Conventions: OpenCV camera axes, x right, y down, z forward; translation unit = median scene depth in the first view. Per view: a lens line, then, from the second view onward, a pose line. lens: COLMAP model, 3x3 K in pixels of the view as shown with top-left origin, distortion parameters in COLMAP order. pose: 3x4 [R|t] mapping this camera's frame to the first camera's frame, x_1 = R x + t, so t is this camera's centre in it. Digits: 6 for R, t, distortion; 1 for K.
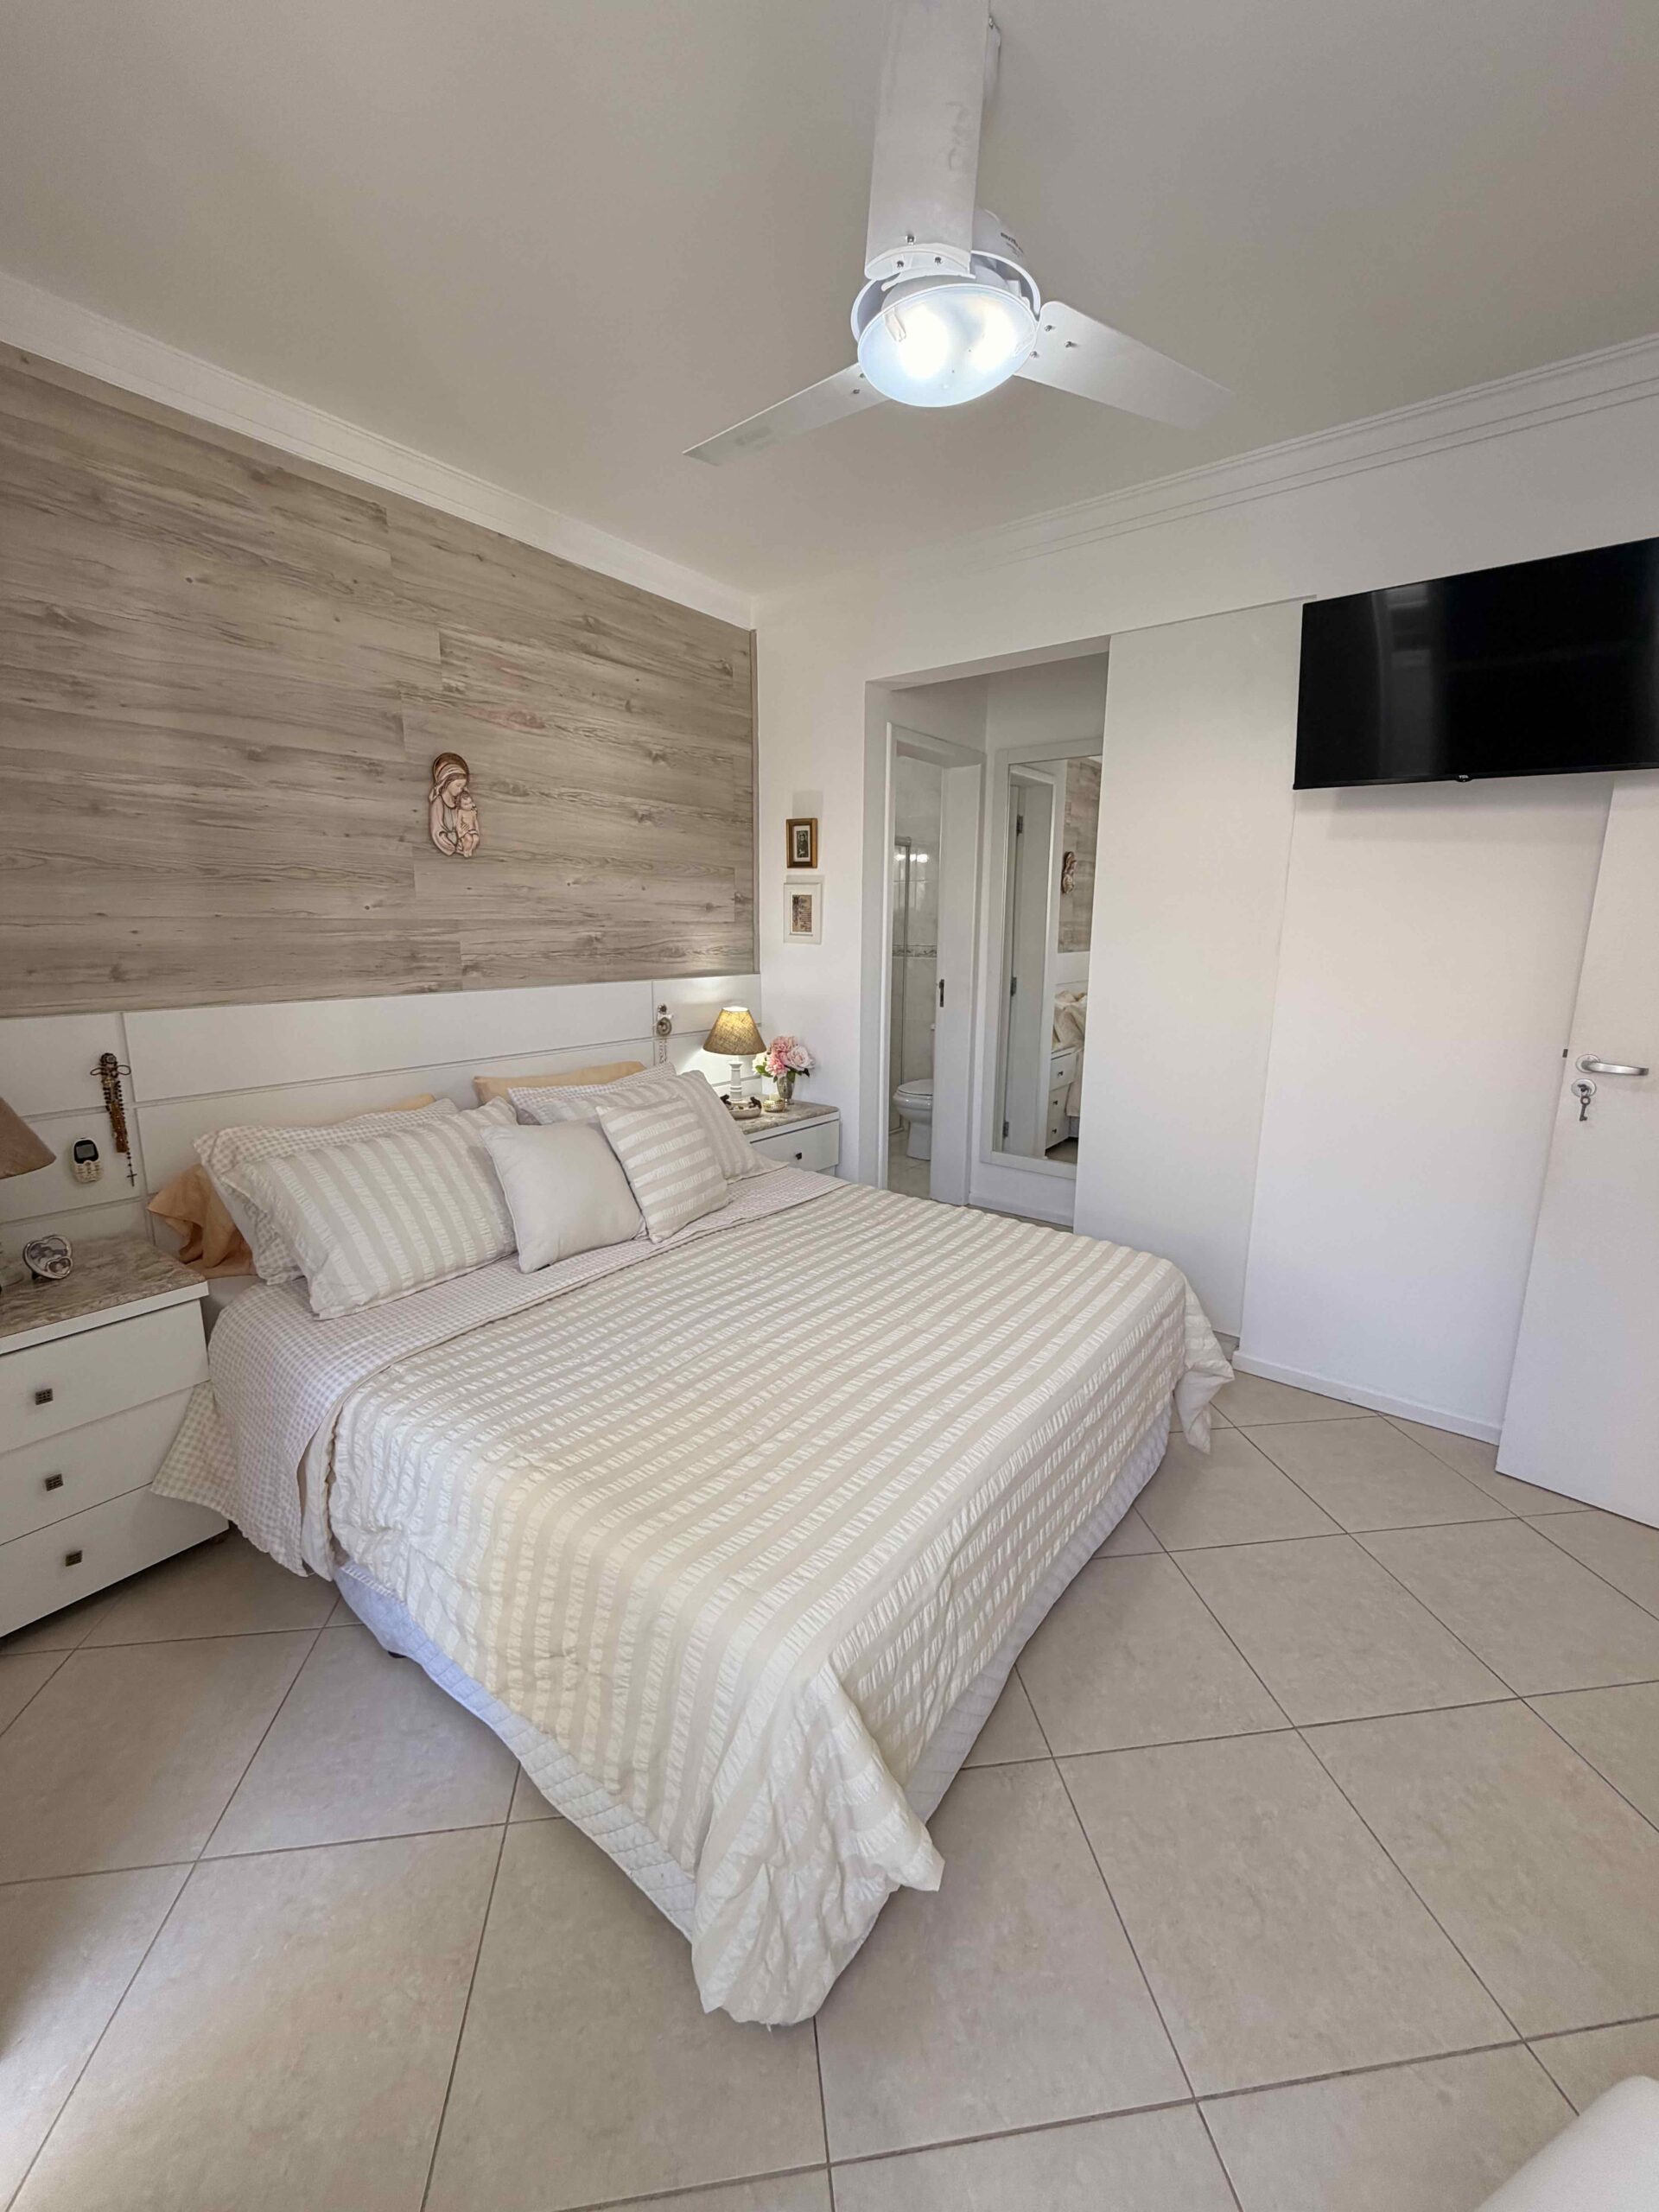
lens RADIAL K [[884.6, 0, 822.3], [0, 884.6, 1096.8], [0, 0, 1]] dist [0.001821, -0.001159]
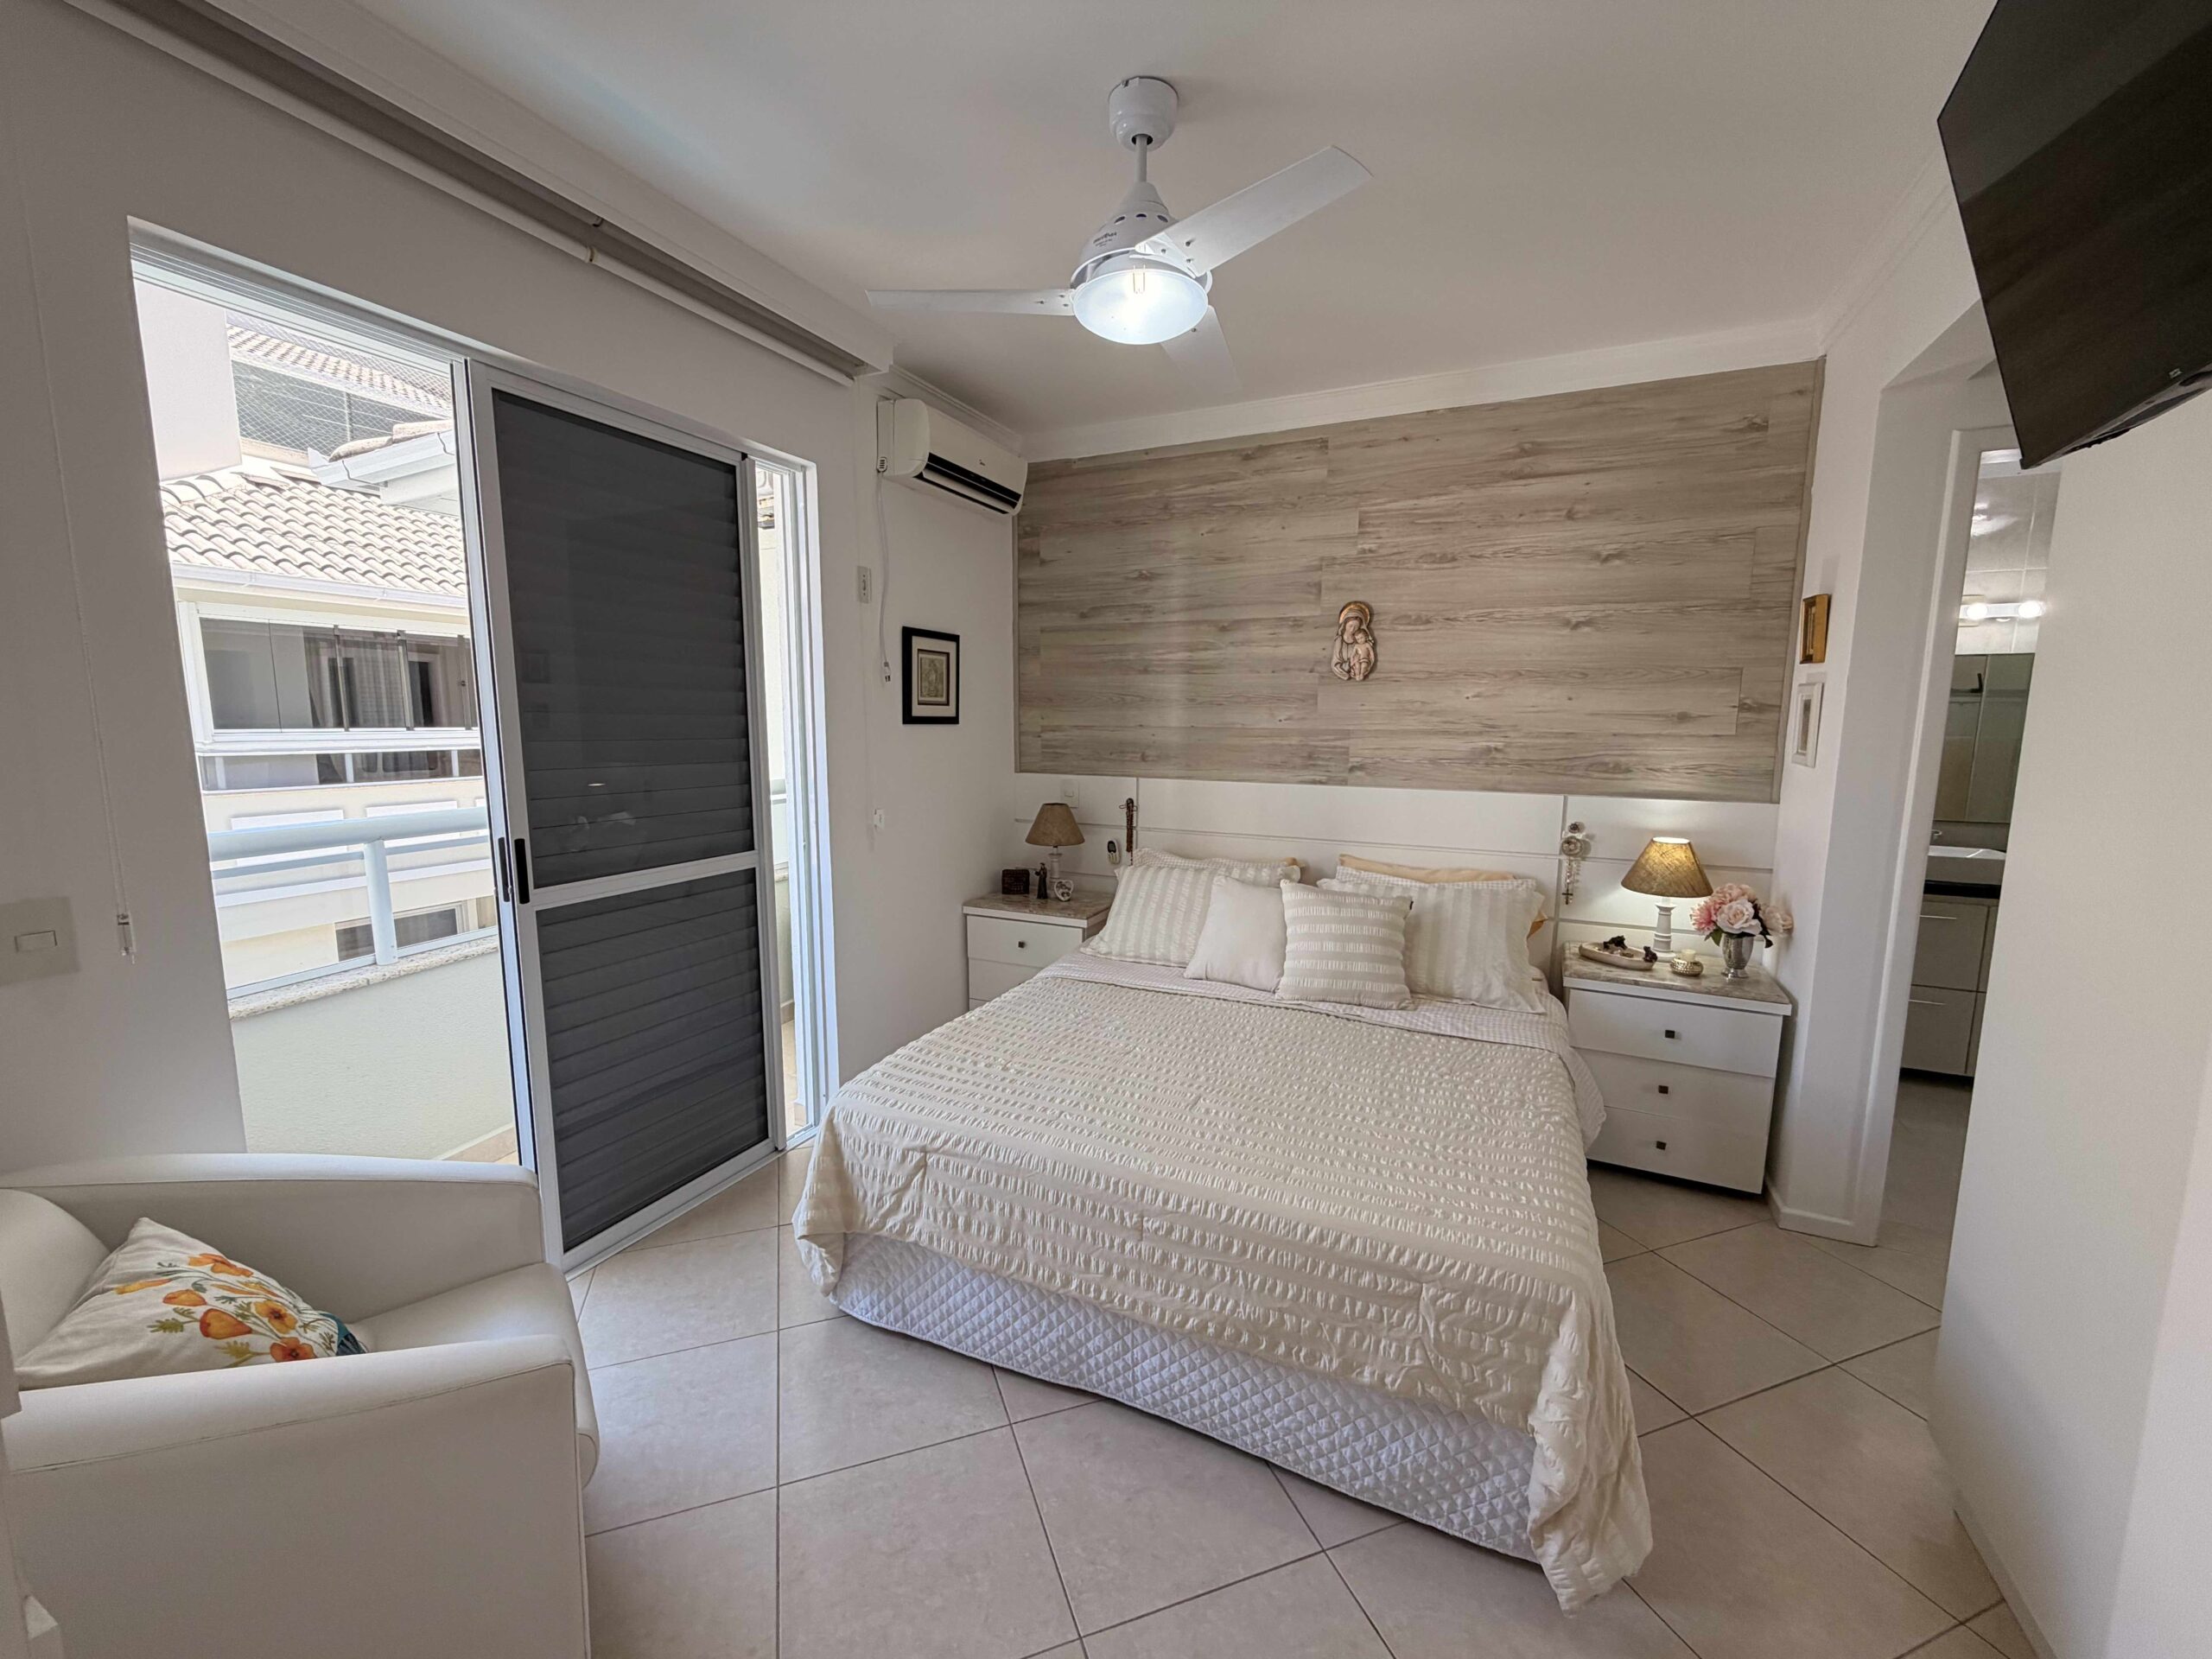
lens RADIAL K [[884.6, 0, 1096.0], [0, 884.6, 831.4], [0, 0, 1]] dist [0.001821, -0.001159]
pose [[0.206575, 0.122717, -0.970705, 0.763151], [-0.195195, 0.977329, 0.082016, -0.091574], [0.958763, 0.172534, 0.225845, 0.394857]]
